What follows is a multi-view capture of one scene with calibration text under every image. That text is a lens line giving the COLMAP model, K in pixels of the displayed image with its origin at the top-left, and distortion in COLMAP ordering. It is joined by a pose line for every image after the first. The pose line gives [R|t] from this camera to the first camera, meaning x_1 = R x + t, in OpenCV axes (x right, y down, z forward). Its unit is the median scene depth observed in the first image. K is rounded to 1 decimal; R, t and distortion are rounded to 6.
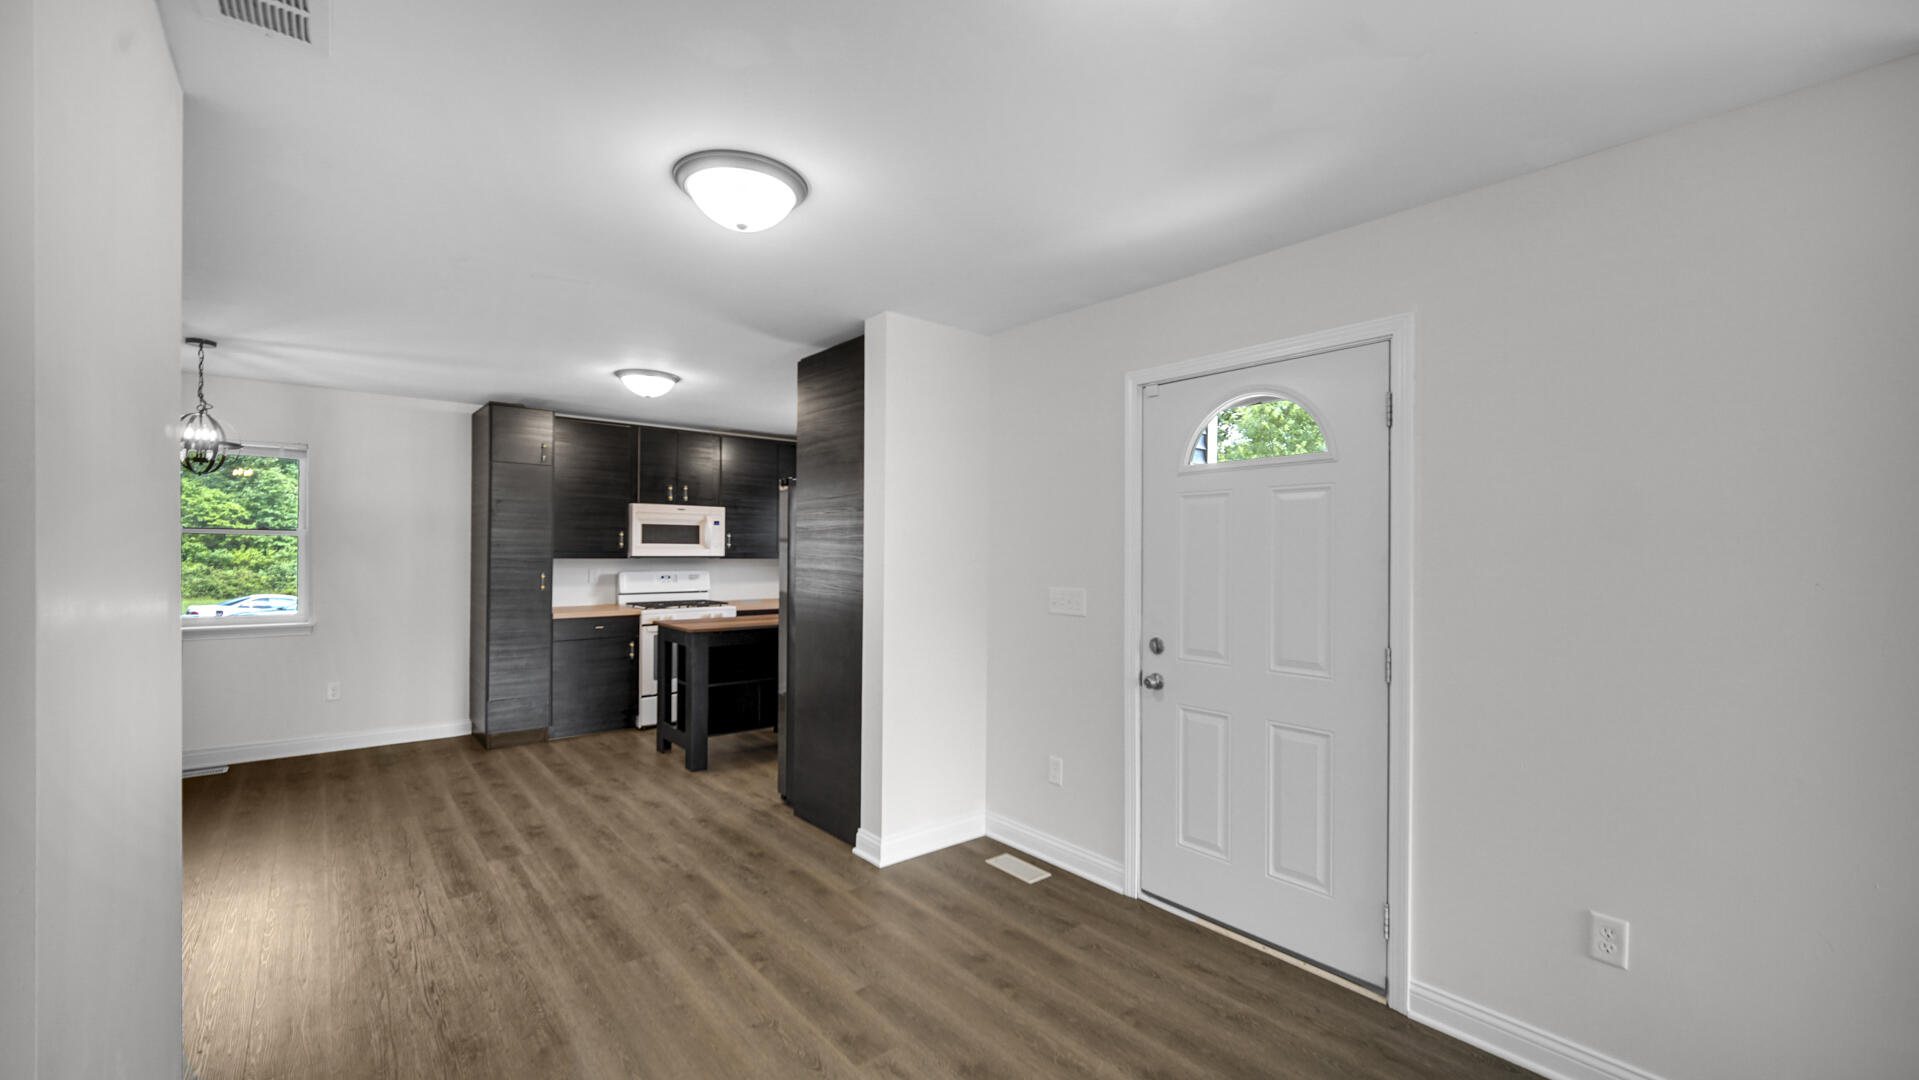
lens RADIAL K [[762.7, 0, 952.2], [0, 762.7, 556.0], [0, 0, 1]] dist [0.000903, -0.000596]
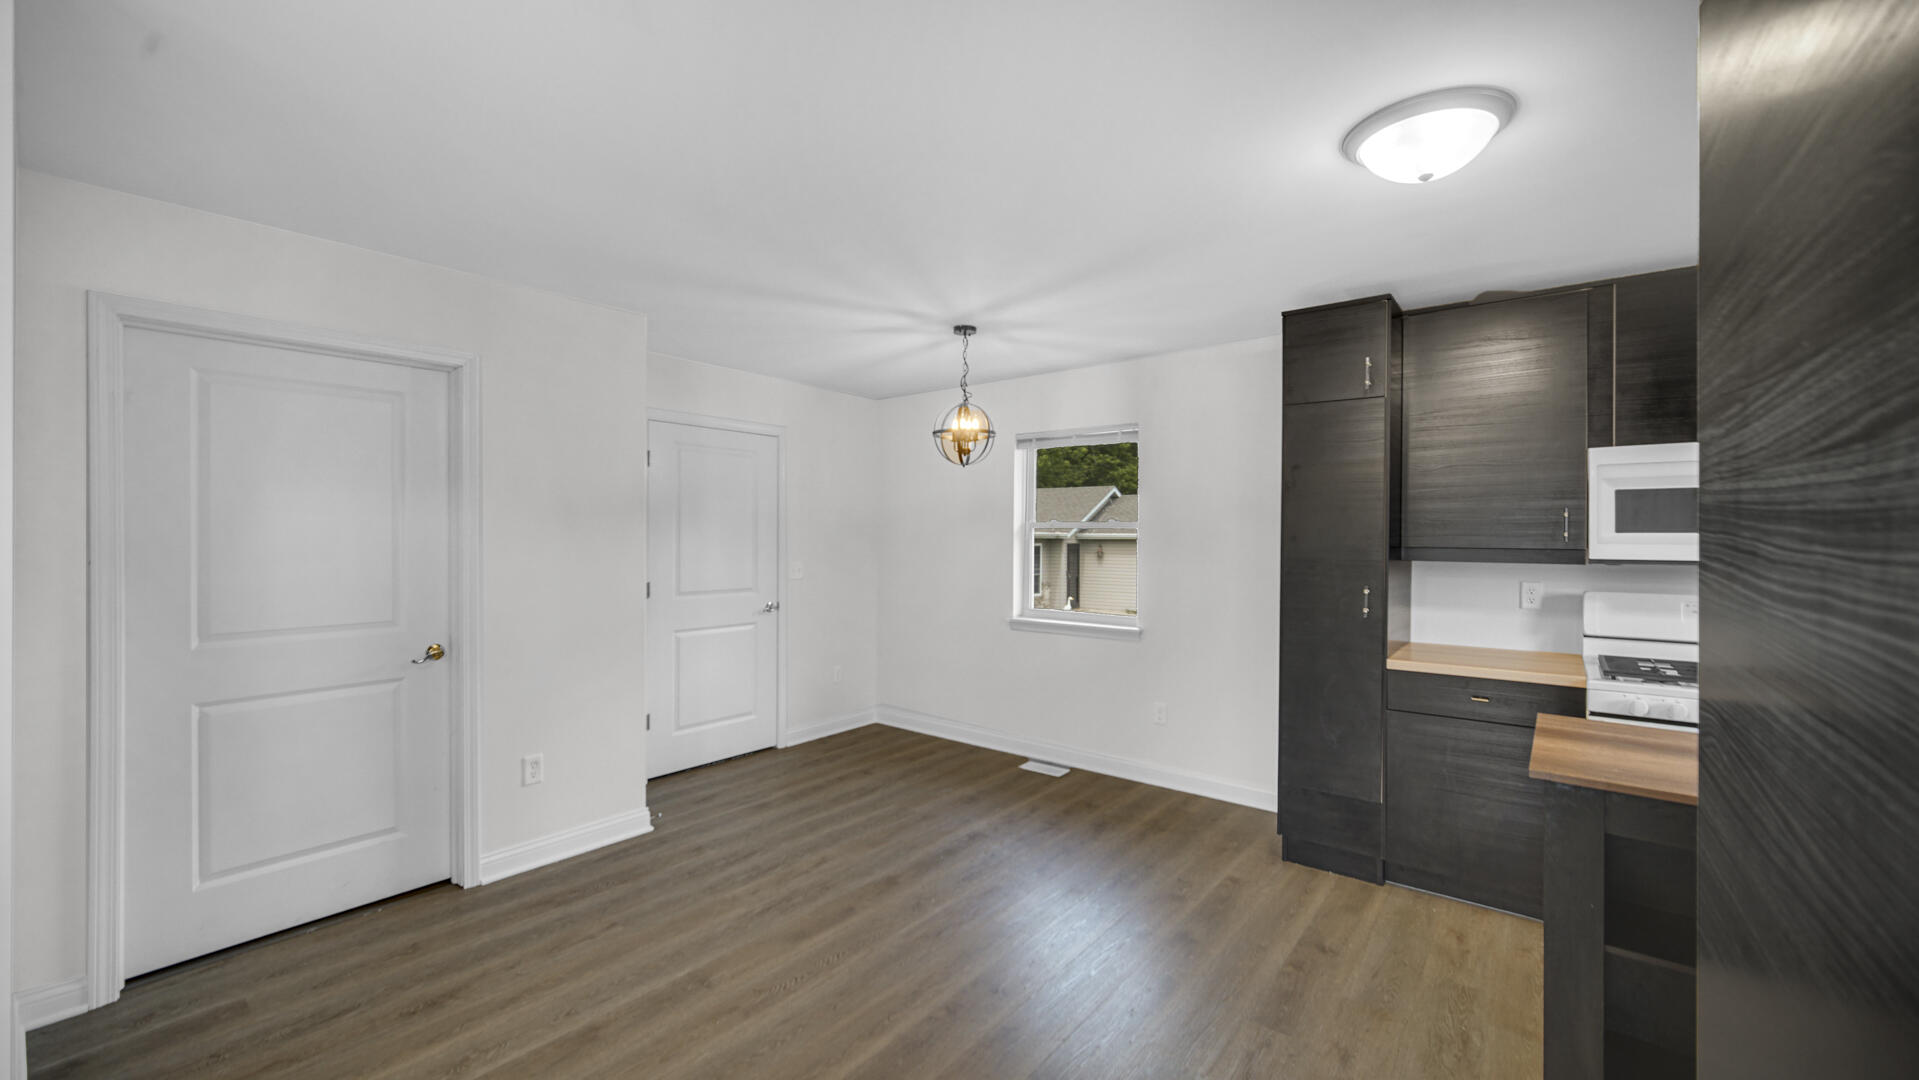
lens RADIAL K [[762.7, 0, 934.0], [0, 762.7, 524.1], [0, 0, 1]] dist [0.000903, -0.000596]
pose [[0.184446, -0.018385, -0.982671, -0.032308], [-0.008869, 0.999753, -0.020370, -0.010168], [0.982803, 0.012472, 0.184238, 0.593309]]
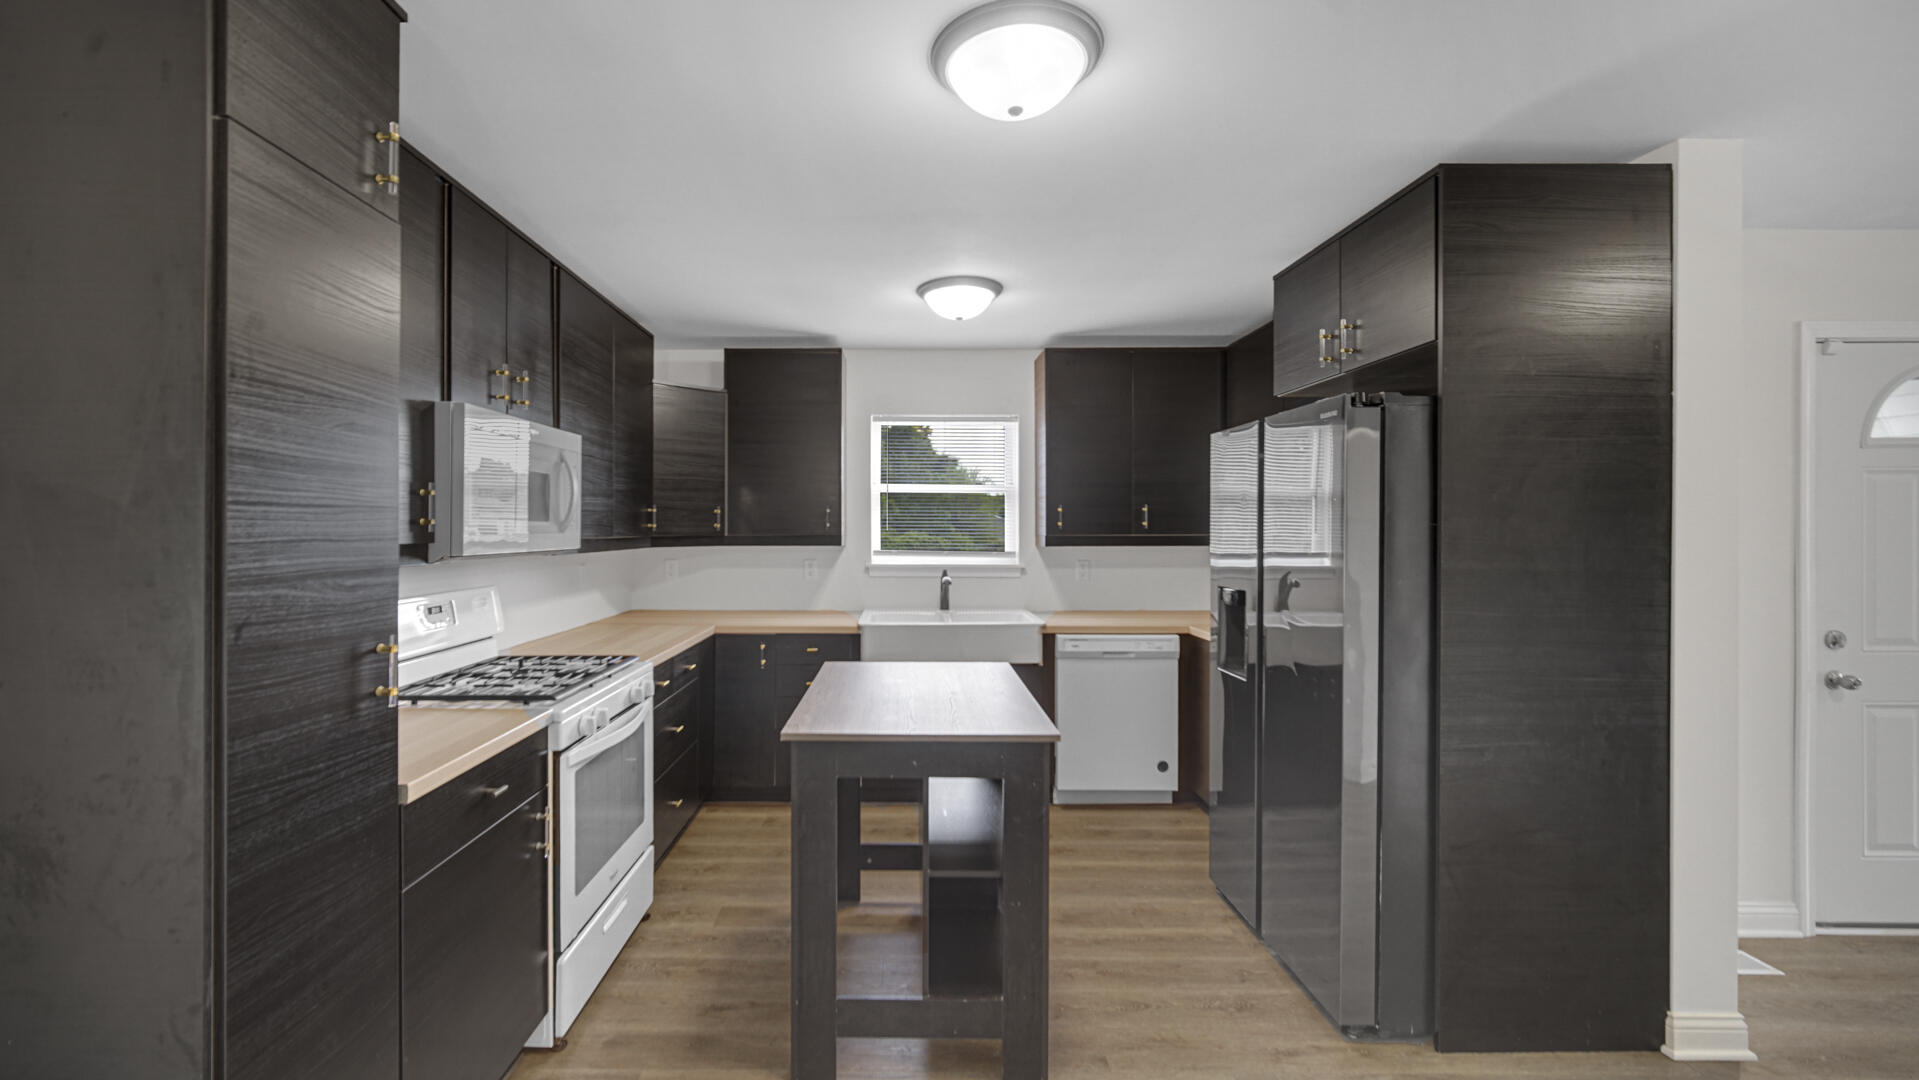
lens RADIAL K [[762.7, 0, 922.1], [0, 762.7, 531.5], [0, 0, 1]] dist [0.000903, -0.000596]
pose [[0.637684, -0.010030, 0.770233, -0.624077], [0.008408, 0.999946, 0.006061, -0.012457], [-0.770252, 0.002611, 0.637734, 0.722667]]
